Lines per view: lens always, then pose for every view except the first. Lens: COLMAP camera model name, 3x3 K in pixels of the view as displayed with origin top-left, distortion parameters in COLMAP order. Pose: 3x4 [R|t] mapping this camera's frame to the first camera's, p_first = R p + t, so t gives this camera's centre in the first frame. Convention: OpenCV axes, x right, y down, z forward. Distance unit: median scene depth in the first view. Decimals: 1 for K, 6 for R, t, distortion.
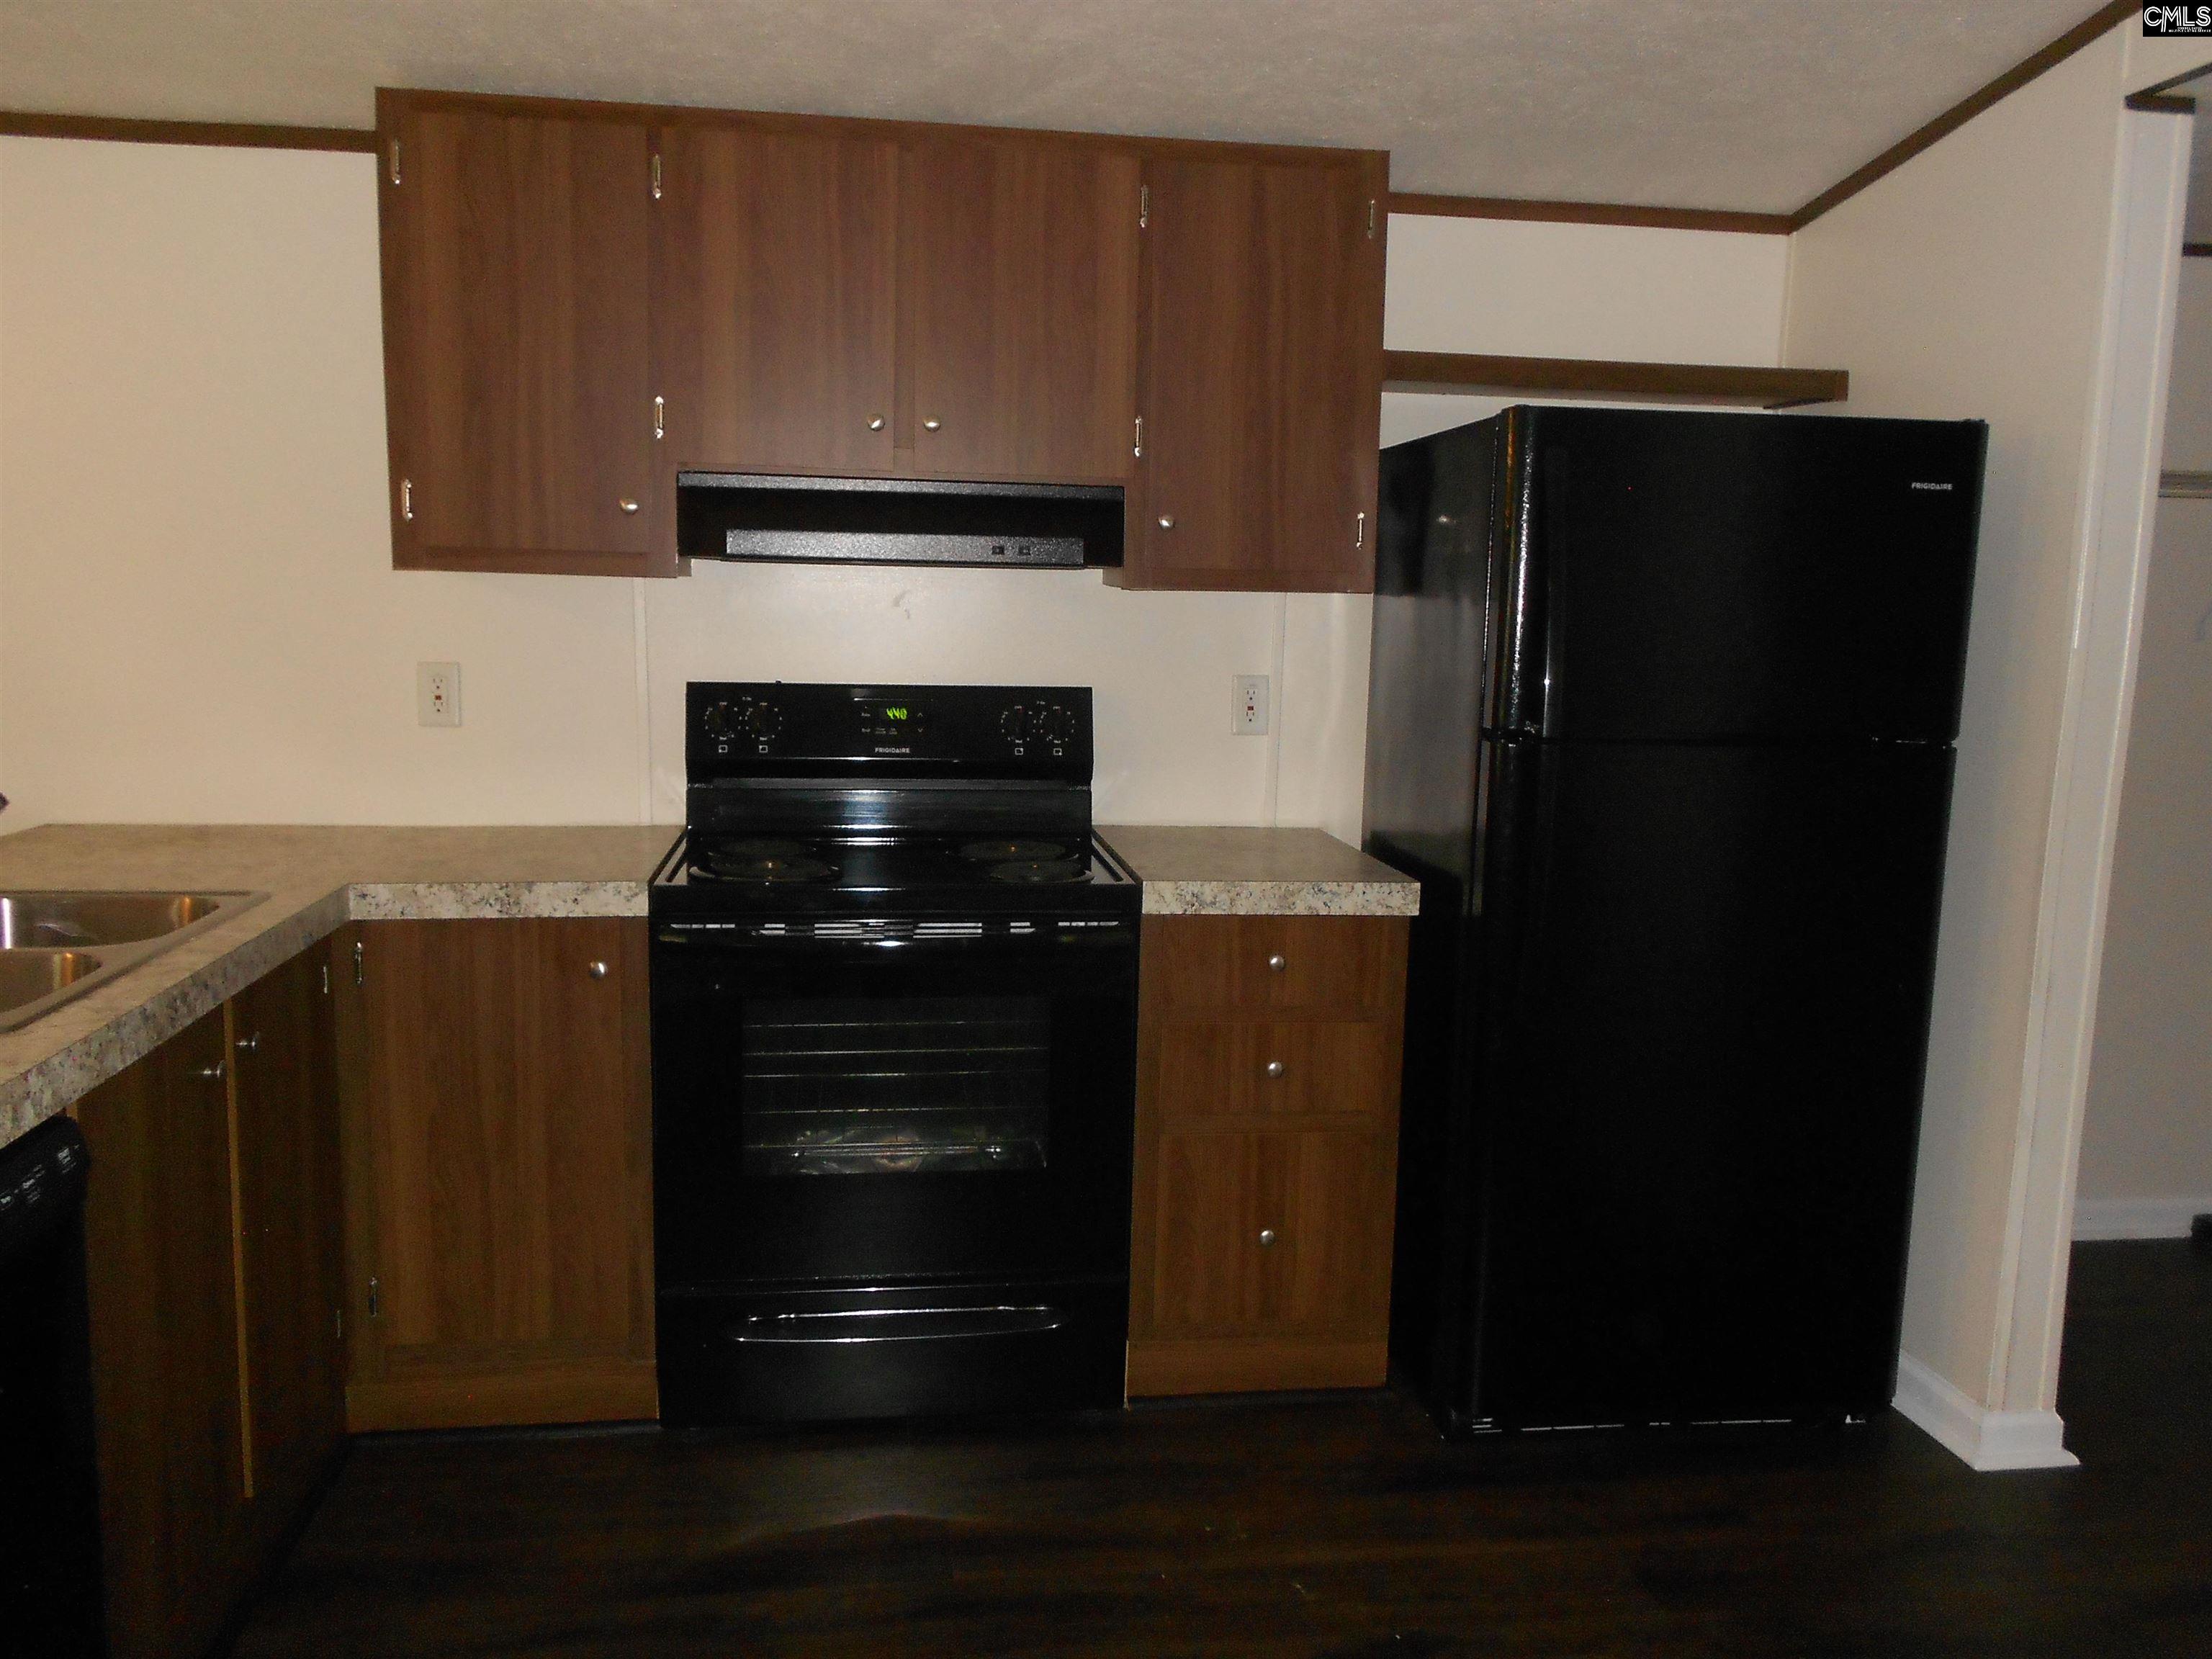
lens RADIAL K [[1704.5, 0, 1106.0], [0, 1704.5, 829.5], [0, 0, 1]] dist [-0.015761, -0.002676]
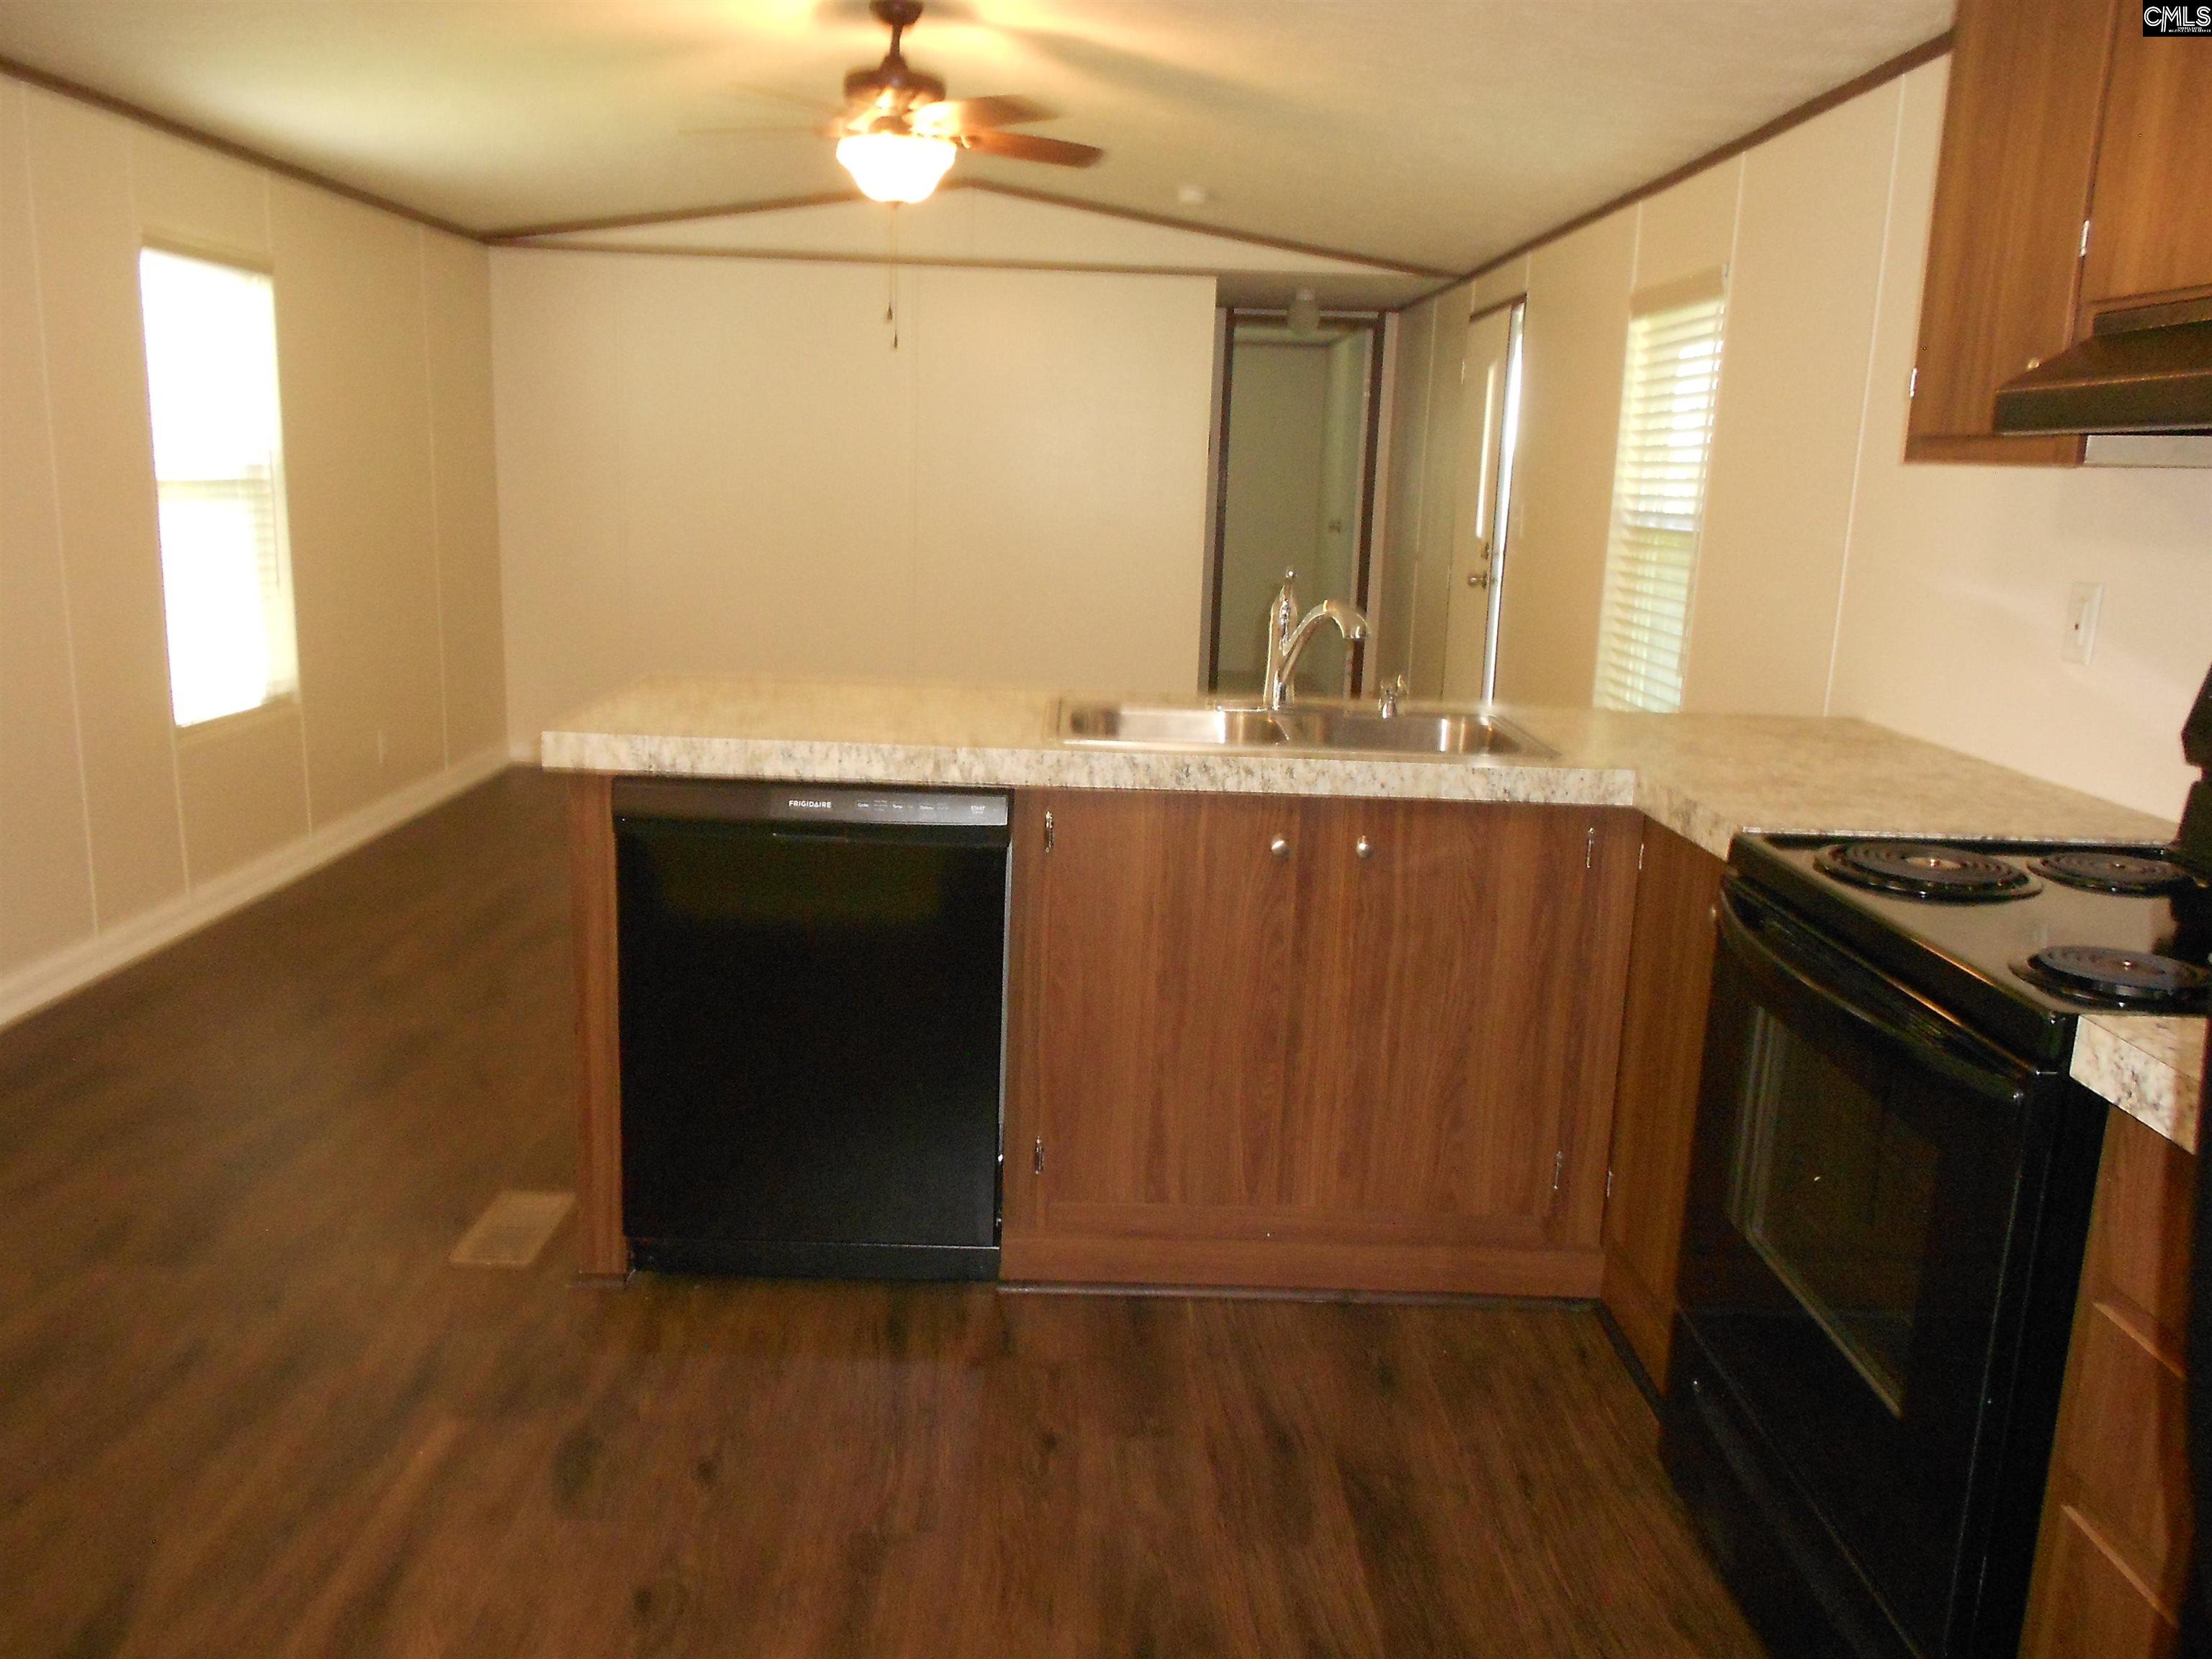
lens RADIAL K [[1697.9, 0, 1108.1], [0, 1697.9, 851.3], [0, 0, 1]] dist [0.009080, 0.001059]
pose [[-0.129171, 0.189468, -0.973353, 0.544278], [-0.177120, 0.961383, 0.210643, -0.073319], [0.975676, 0.199609, -0.090625, 0.727542]]
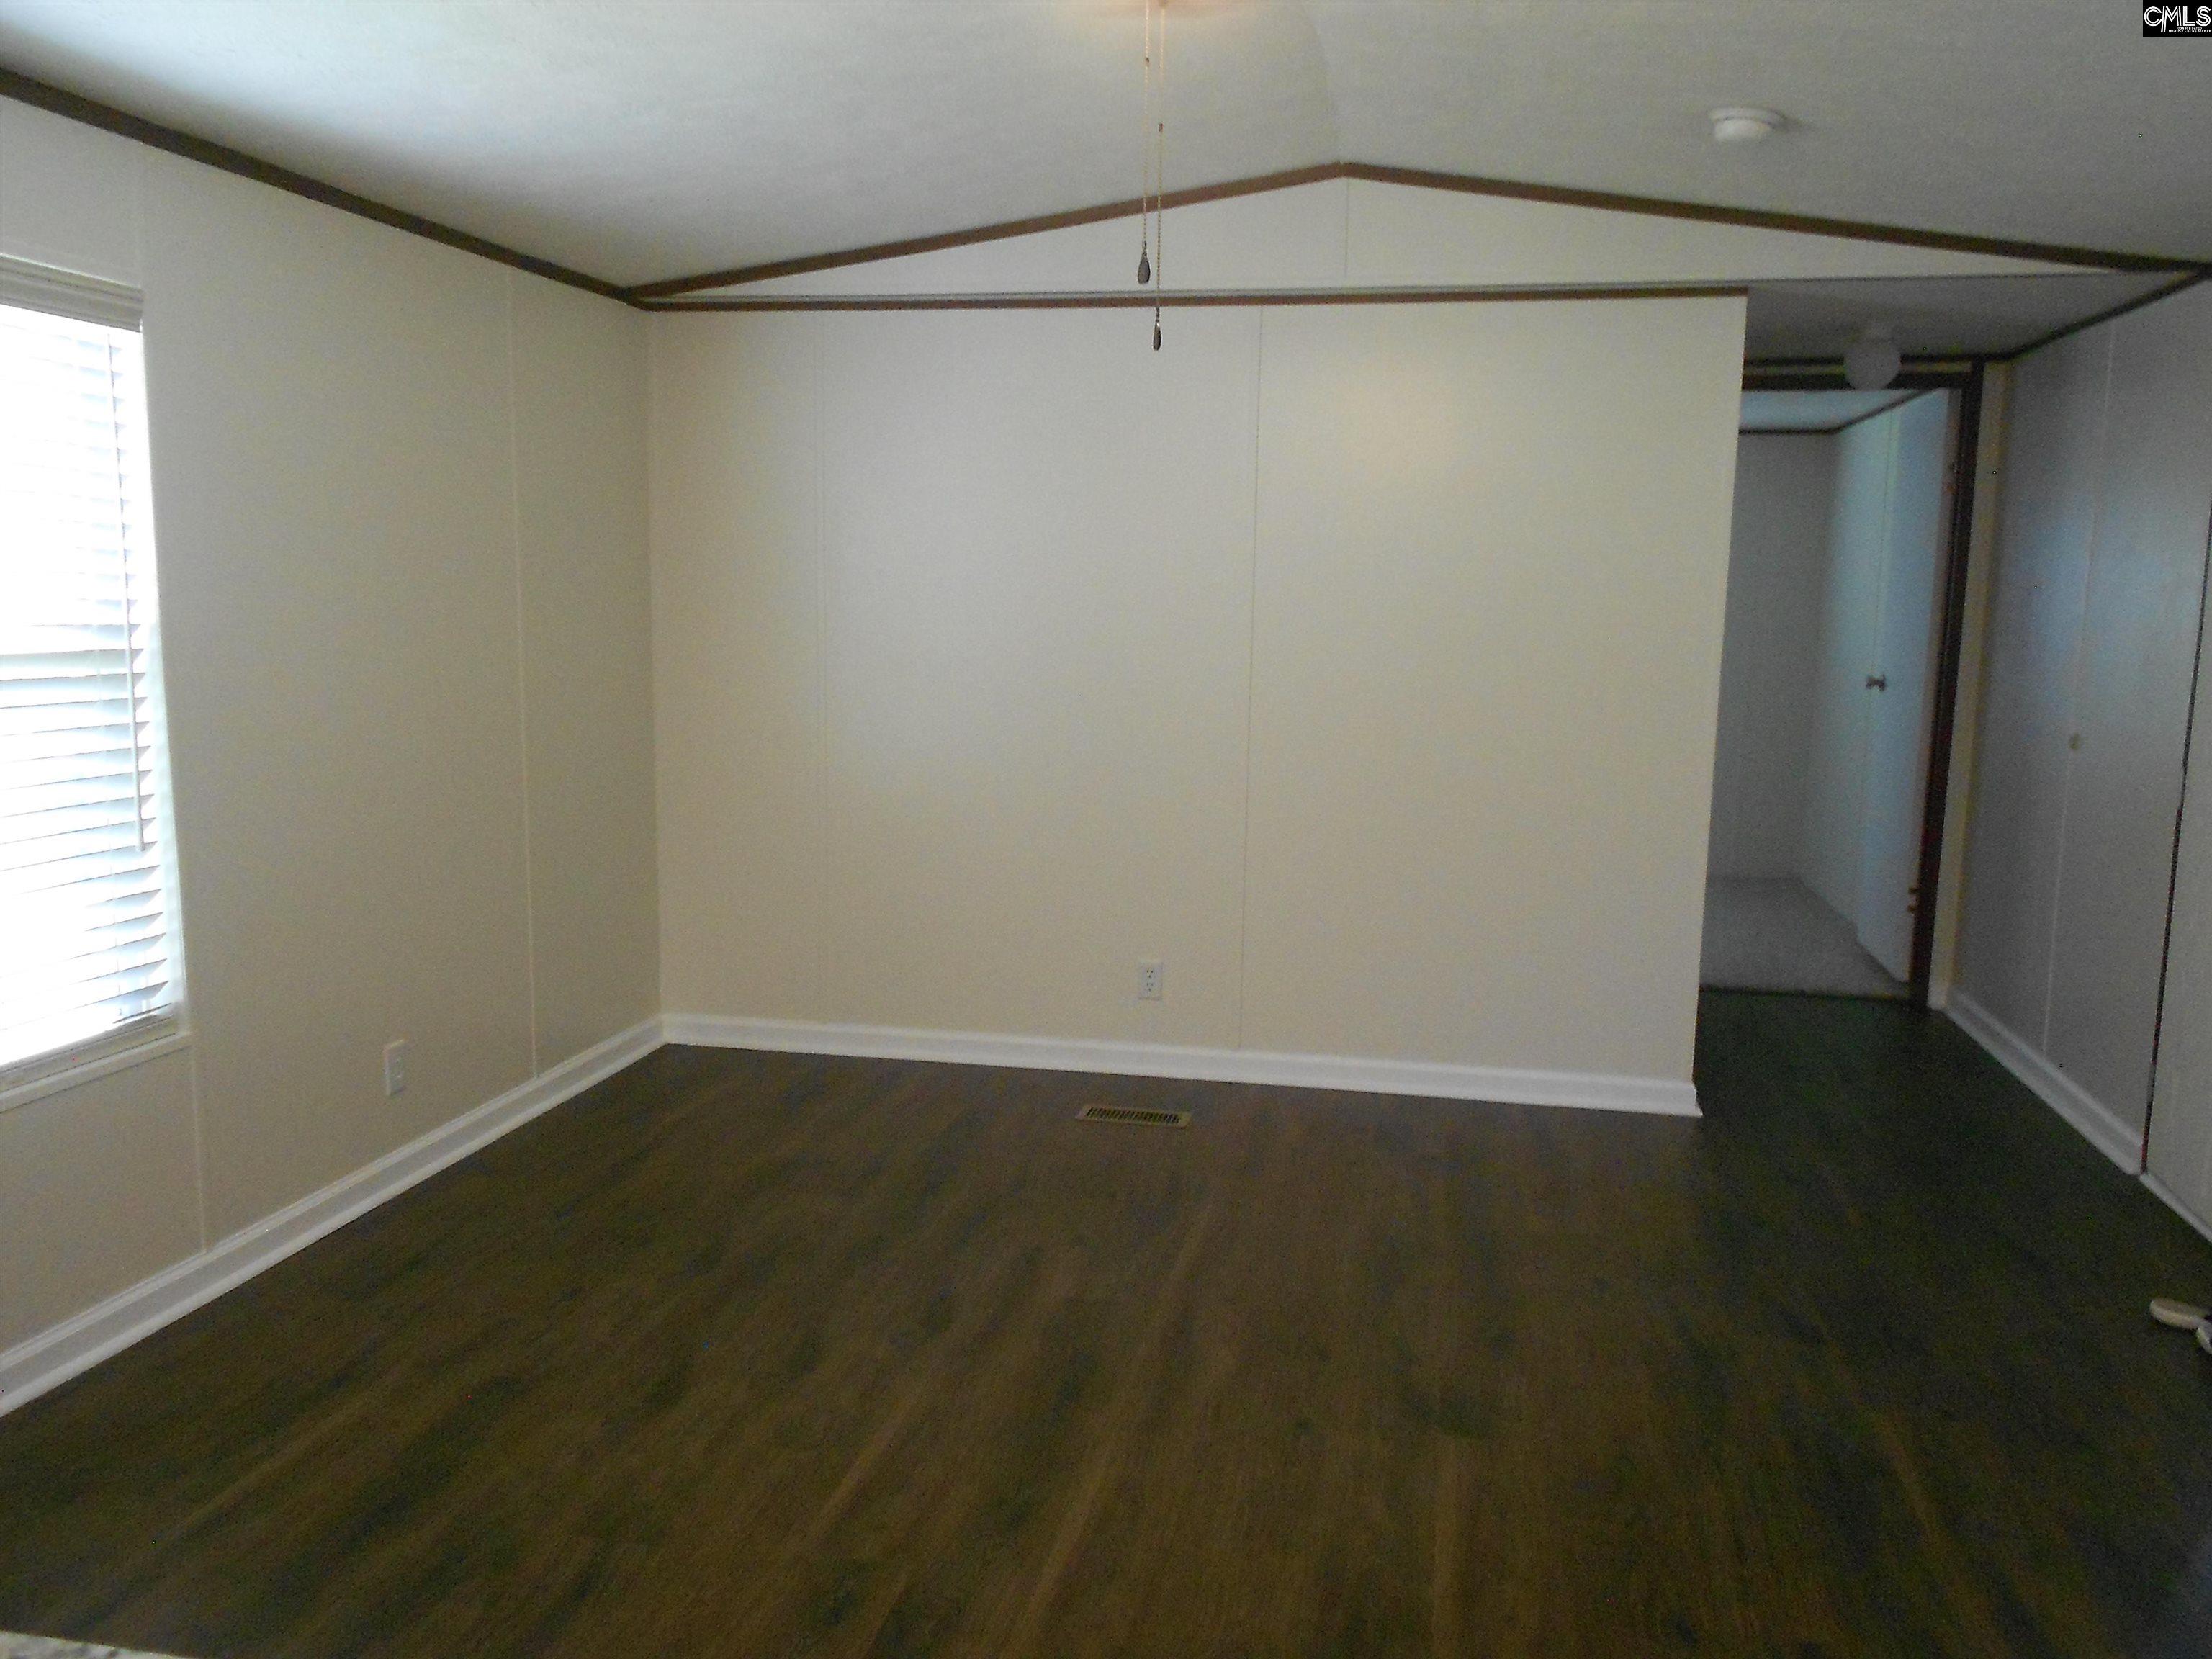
lens RADIAL K [[1808.8, 0, 1140.8], [0, 1808.8, 830.8], [0, 0, 1]] dist [0.072660, 0.000209]
pose [[-0.317407, 0.096365, -0.943380, -0.335689], [-0.158020, 0.975539, 0.152817, -0.089770], [0.935031, 0.197578, -0.294416, 0.554025]]
